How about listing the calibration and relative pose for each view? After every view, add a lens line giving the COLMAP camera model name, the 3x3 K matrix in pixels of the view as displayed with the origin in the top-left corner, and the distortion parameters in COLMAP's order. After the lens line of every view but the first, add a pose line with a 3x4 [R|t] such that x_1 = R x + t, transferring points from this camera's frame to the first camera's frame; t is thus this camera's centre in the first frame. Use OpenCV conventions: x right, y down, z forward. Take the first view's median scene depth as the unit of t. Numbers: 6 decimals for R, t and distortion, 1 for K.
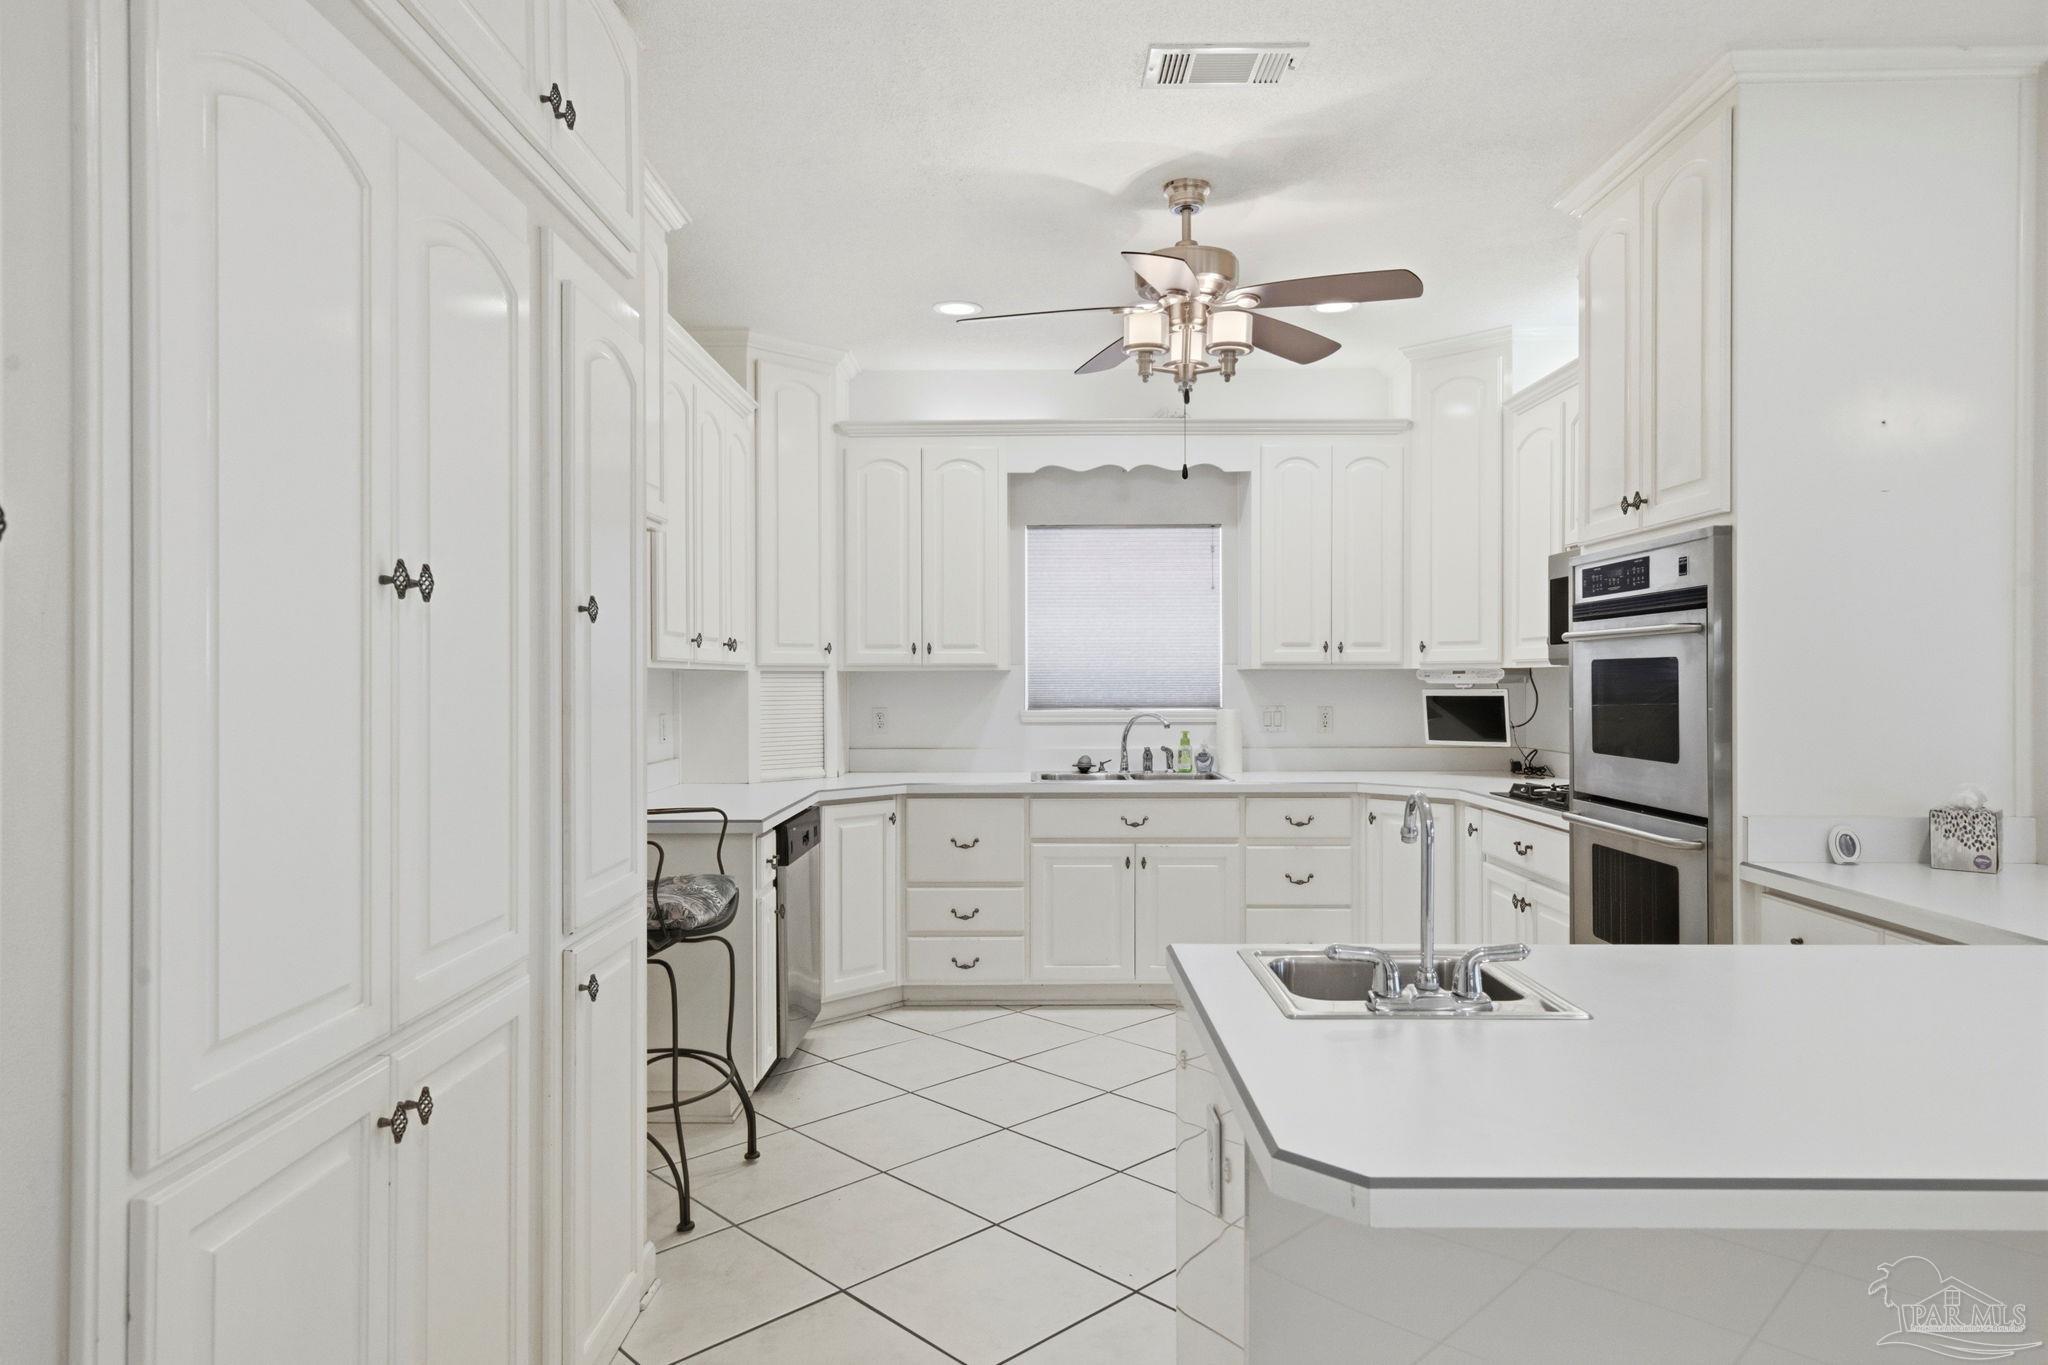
lens RADIAL K [[1209.9, 0, 1024.0], [0, 1209.9, 682.5], [0, 0, 1]] dist [0.027020, 0.000377]
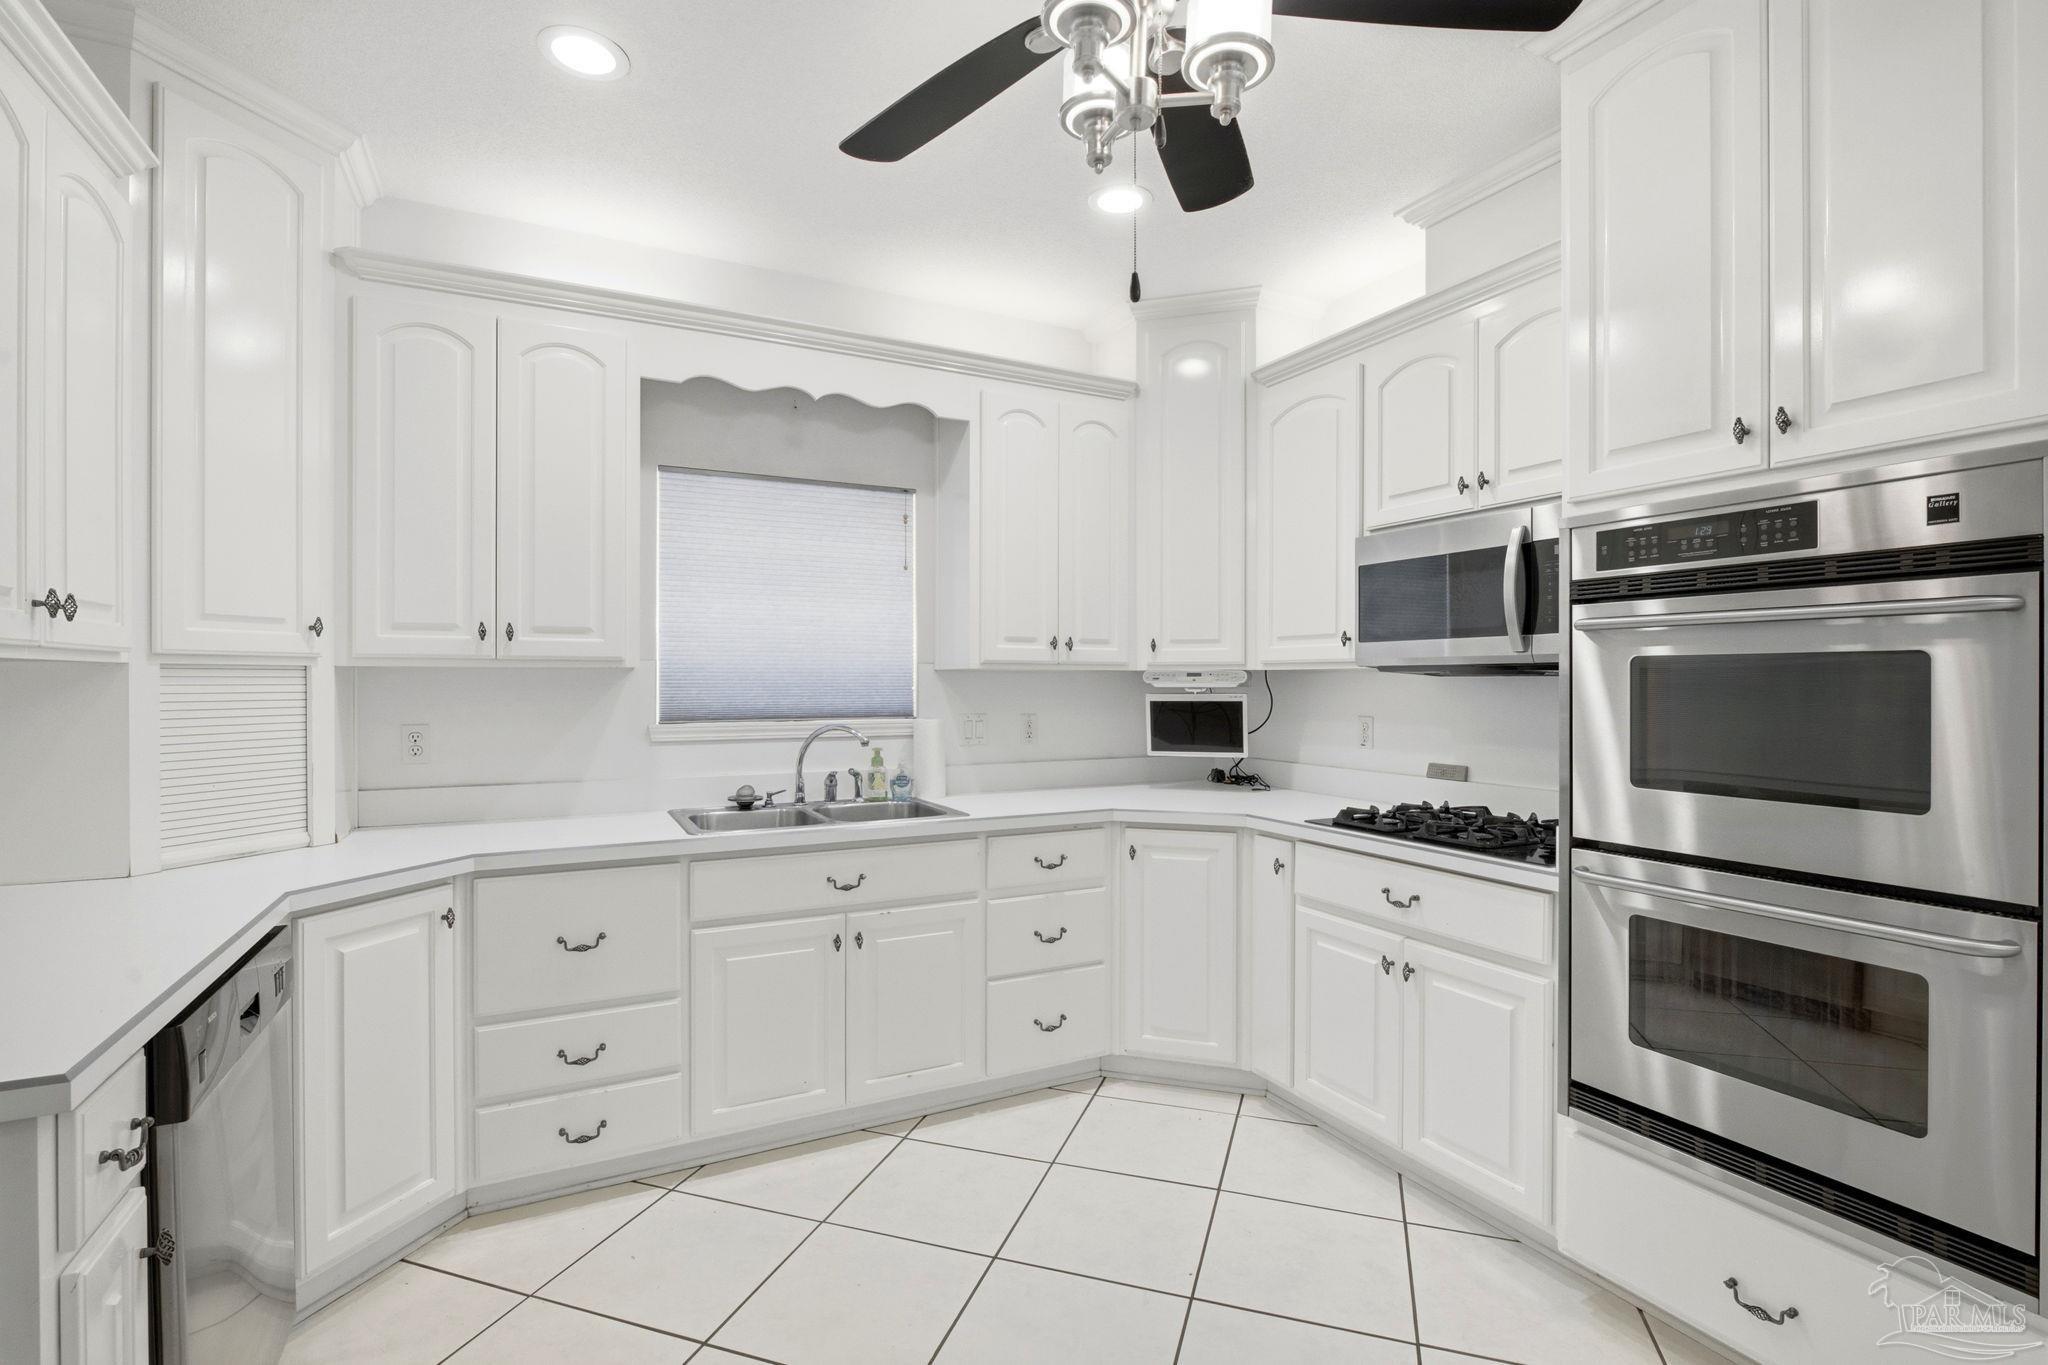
lens RADIAL K [[941.1, 0, 1024.1], [0, 941.1, 685.3], [0, 0, 1]] dist [-0.010419, 0.000616]
pose [[0.888642, 0.001232, 0.458600, -0.066032], [-0.001796, 0.999998, 0.000795, -0.001013], [-0.458598, -0.001530, 0.888643, 0.450728]]
